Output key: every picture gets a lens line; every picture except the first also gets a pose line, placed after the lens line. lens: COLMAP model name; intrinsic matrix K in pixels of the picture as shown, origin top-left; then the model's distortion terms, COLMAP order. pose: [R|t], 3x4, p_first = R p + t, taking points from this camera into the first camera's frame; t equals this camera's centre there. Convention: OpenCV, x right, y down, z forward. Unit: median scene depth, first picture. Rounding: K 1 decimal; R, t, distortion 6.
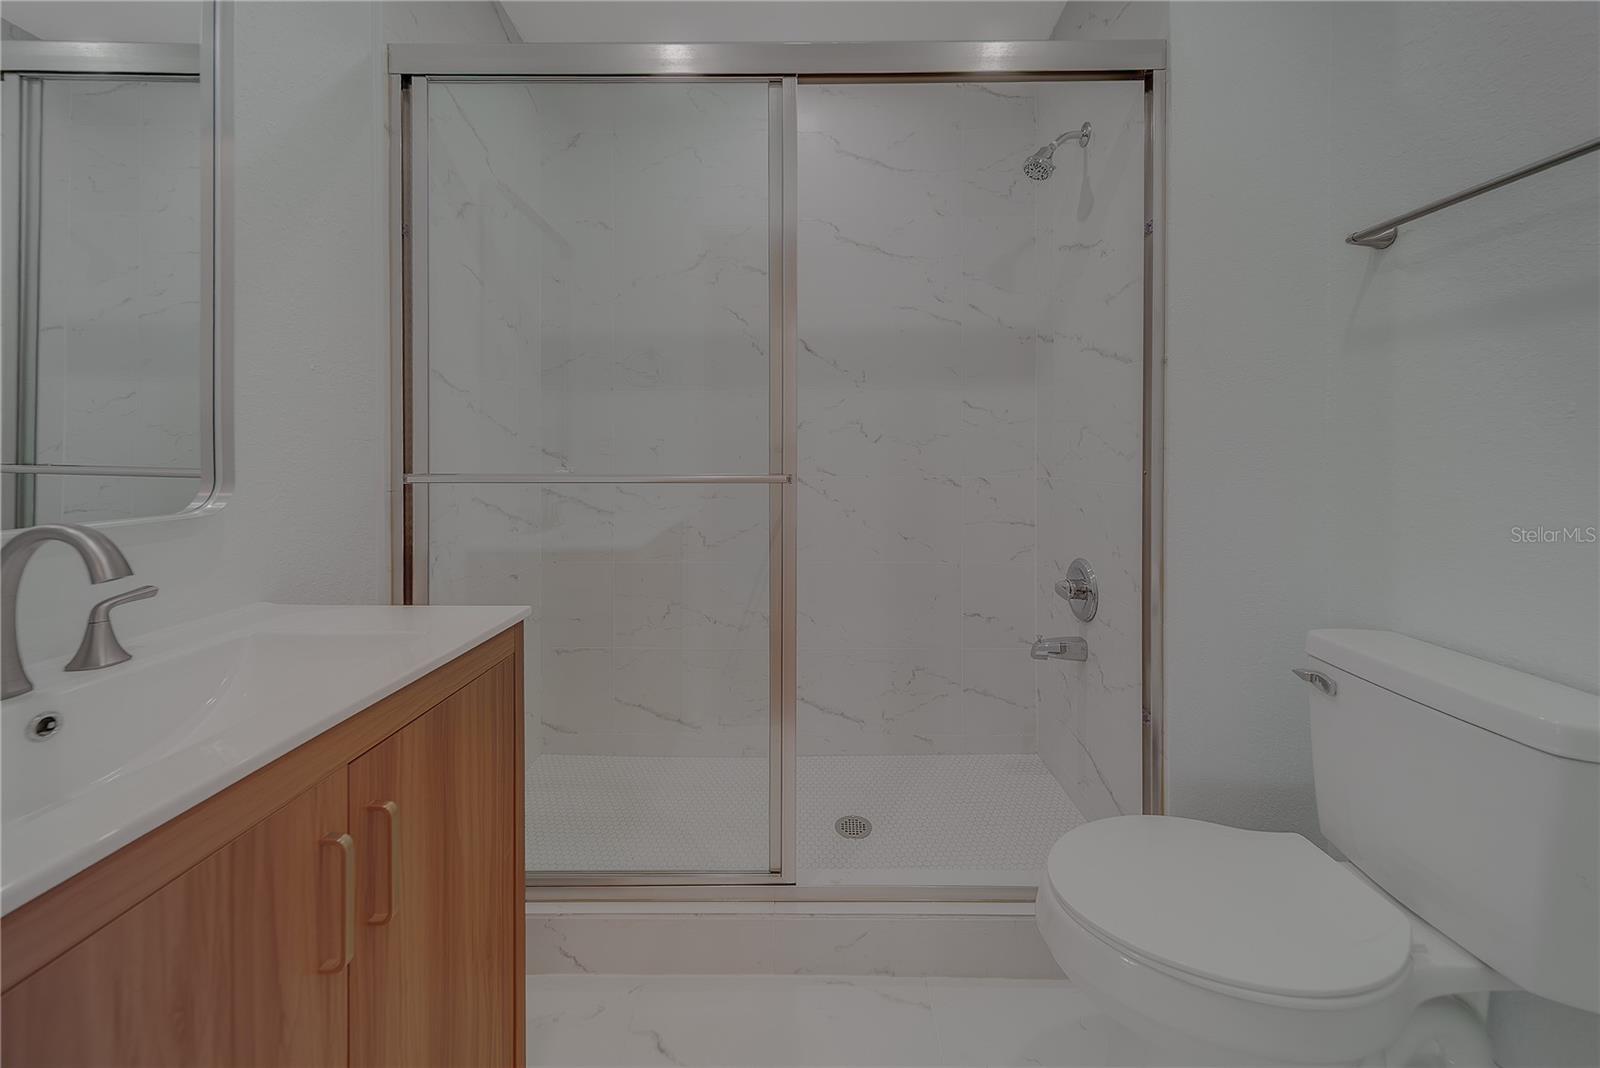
lens RADIAL K [[605.6, 0, 804.4], [0, 605.6, 455.0], [0, 0, 1]] dist [0.000387, -0.000168]
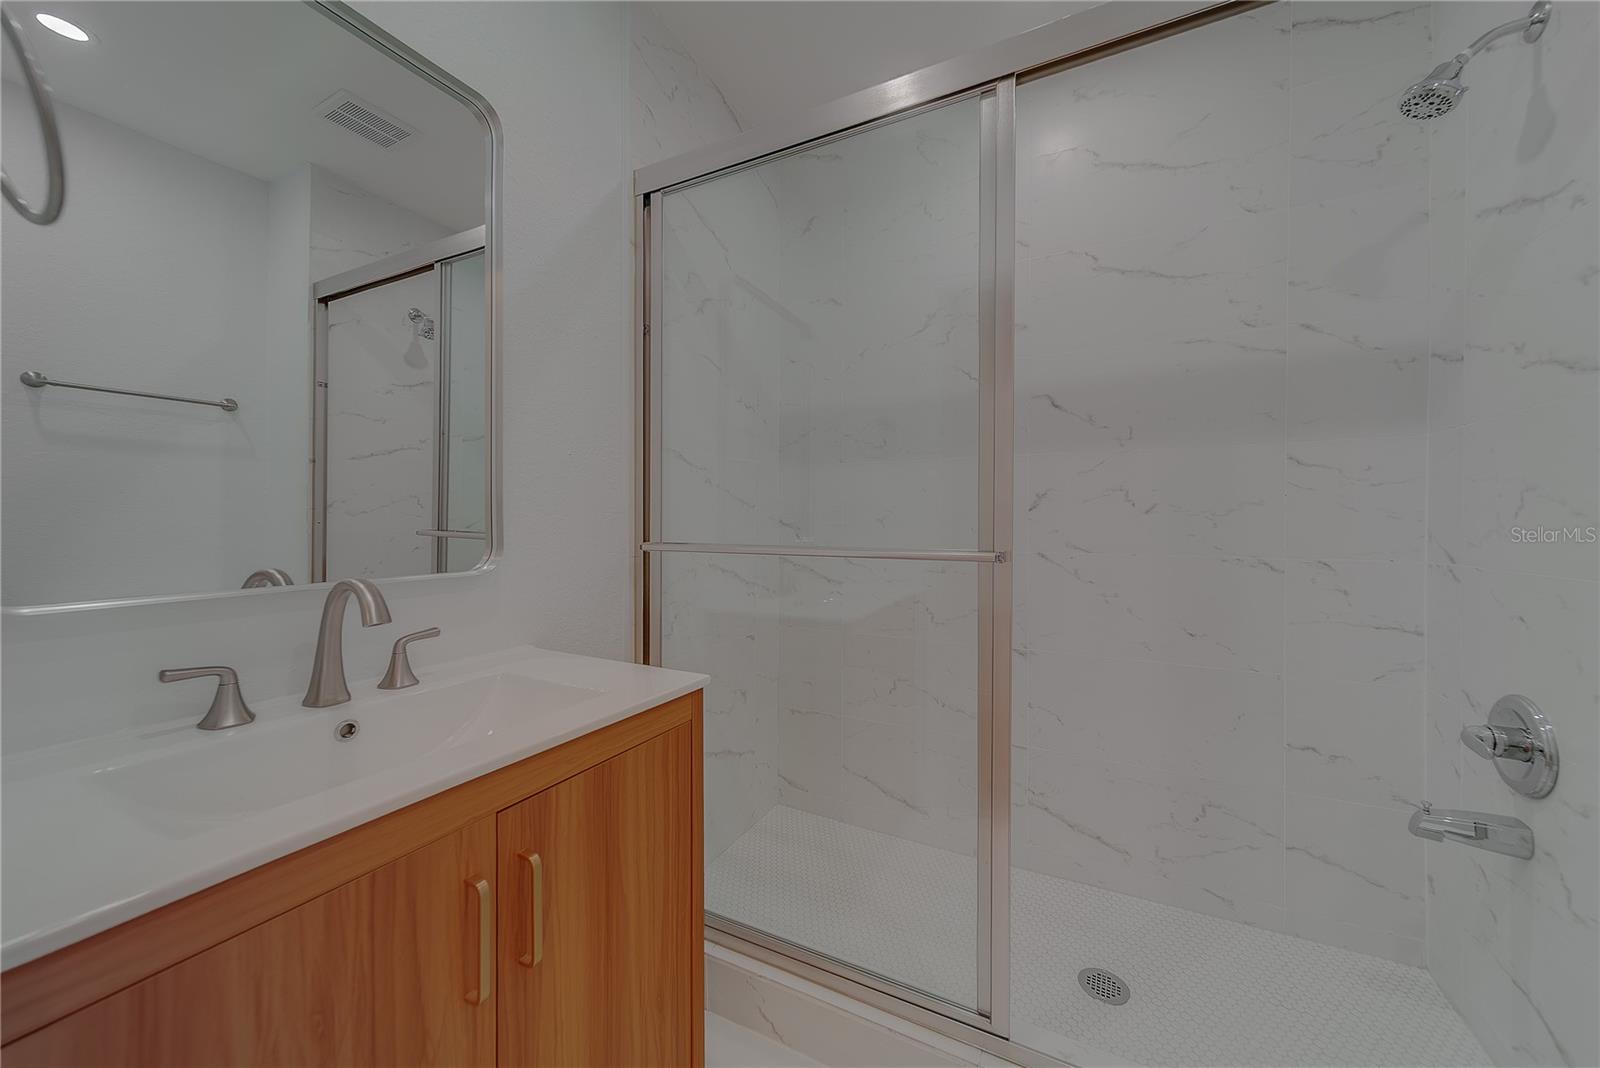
lens RADIAL K [[578.4, 0, 790.7], [0, 578.4, 524.8], [0, 0, 1]] dist [0.004128, 0.000036]
pose [[0.885002, 0.006468, -0.465542, 0.092245], [-0.006201, 0.999979, 0.002105, -0.005817], [0.465545, 0.001024, 0.885024, 0.152238]]
